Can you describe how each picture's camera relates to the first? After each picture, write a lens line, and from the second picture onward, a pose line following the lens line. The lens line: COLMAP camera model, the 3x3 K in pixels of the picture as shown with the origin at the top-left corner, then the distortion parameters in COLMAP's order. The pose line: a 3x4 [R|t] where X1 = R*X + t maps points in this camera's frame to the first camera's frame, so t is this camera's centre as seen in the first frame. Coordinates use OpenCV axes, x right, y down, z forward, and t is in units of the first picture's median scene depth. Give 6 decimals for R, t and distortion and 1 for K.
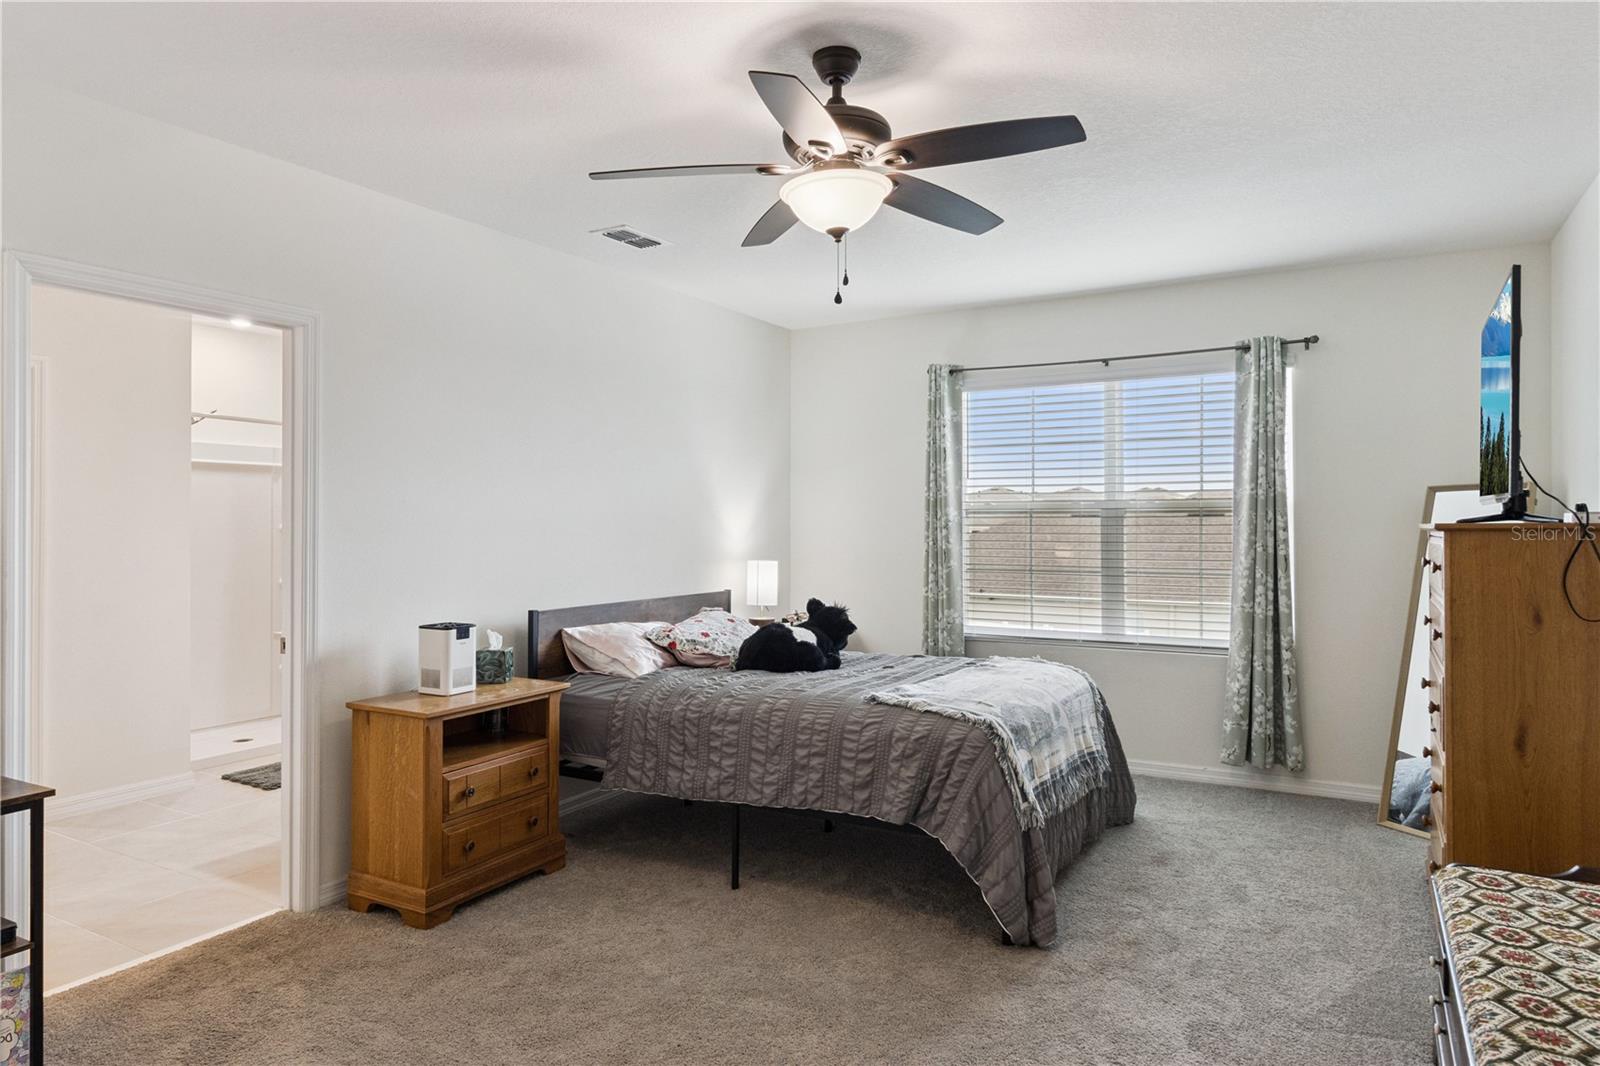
lens RADIAL K [[984.8, 0, 741.7], [0, 984.8, 511.6], [0, 0, 1]] dist [0.001827, -0.000561]
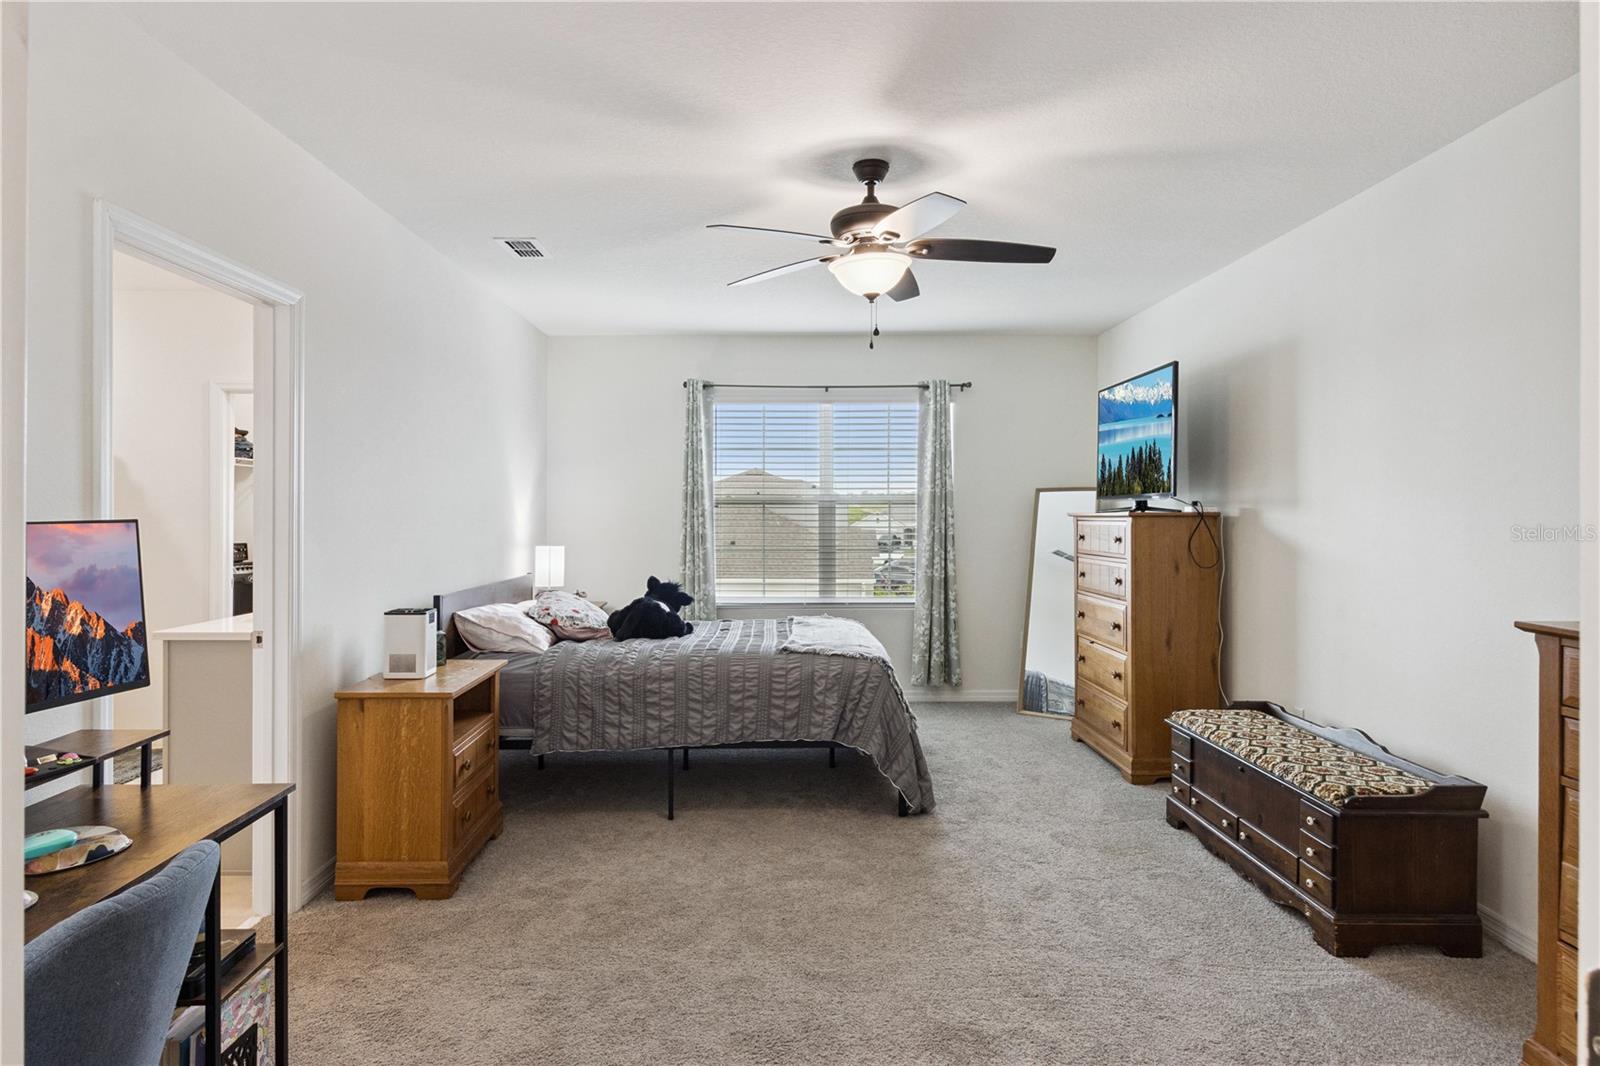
lens RADIAL K [[913.8, 0, 775.7], [0, 913.8, 505.7], [0, 0, 1]] dist [0.002099, -0.002438]
pose [[0.861537, 0.005104, 0.507669, -0.439659], [-0.007095, 0.999973, 0.001988, 0.001682], [-0.507645, -0.005315, 0.861550, -0.009885]]
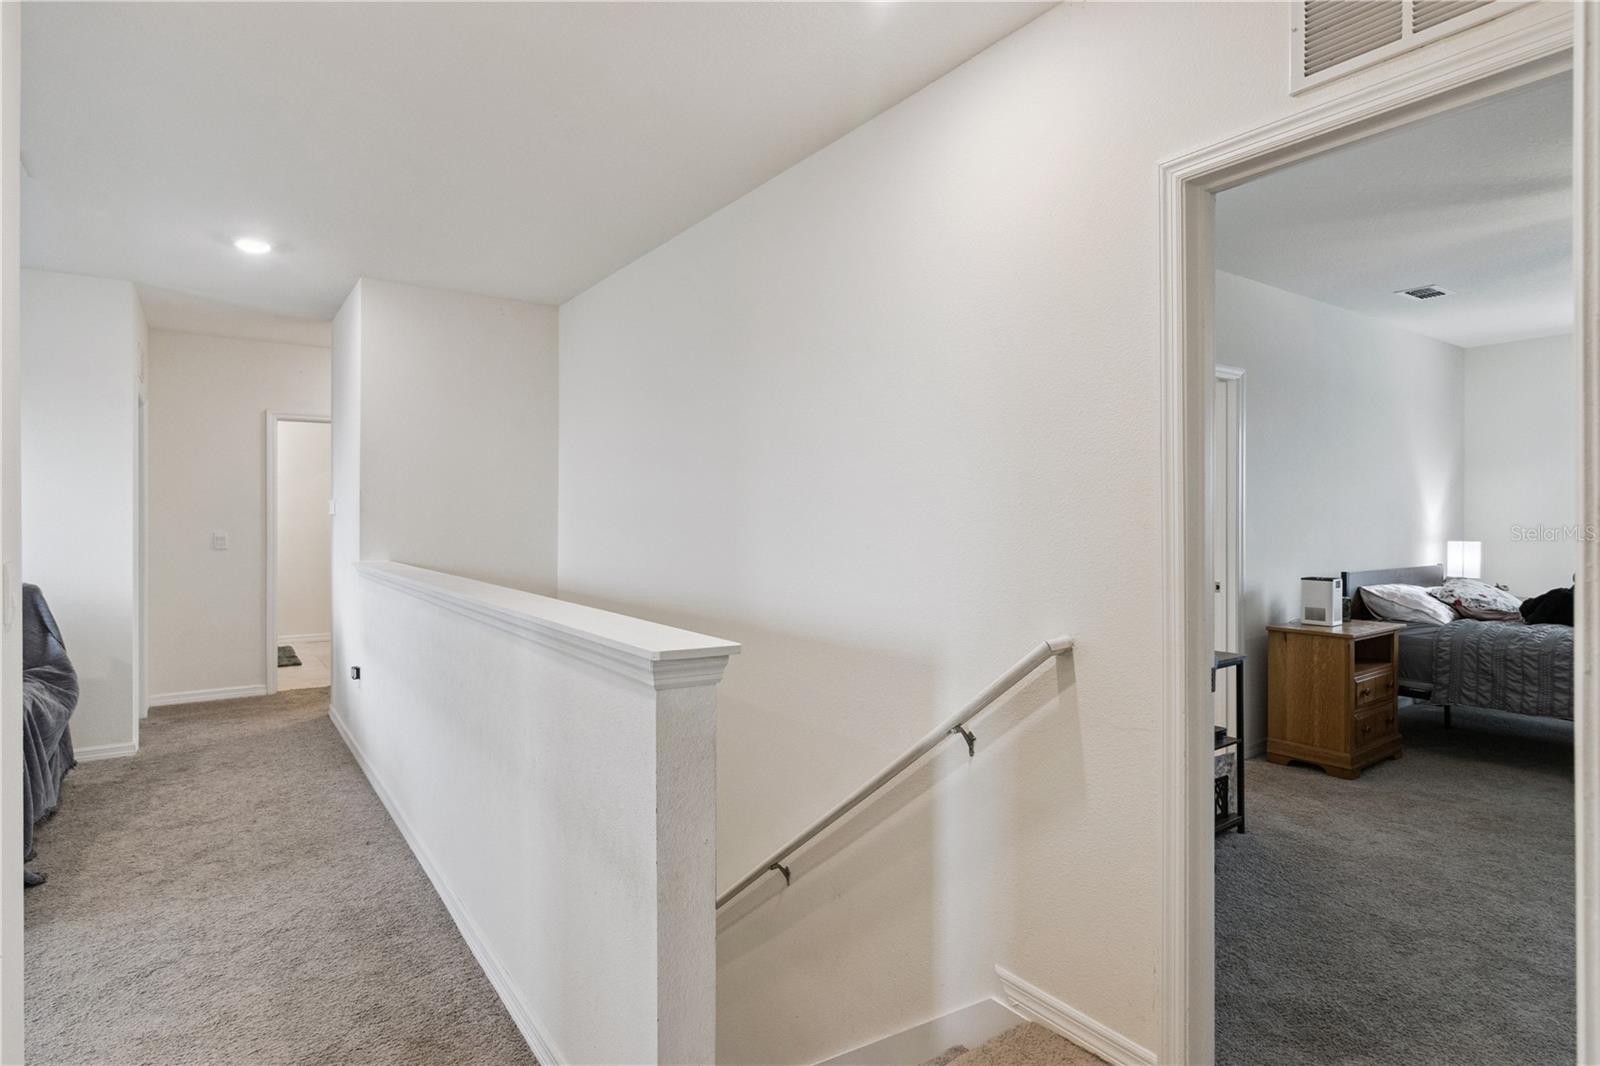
lens RADIAL K [[800.5, 0, 803.3], [0, 800.5, 519.5], [0, 0, 1]] dist [0.002889, -0.001748]
pose [[0.908889, 0.000431, -0.417038, -0.483381], [0.005433, 0.999902, 0.012873, 0.009204], [0.417003, -0.013965, 0.908798, -0.374327]]
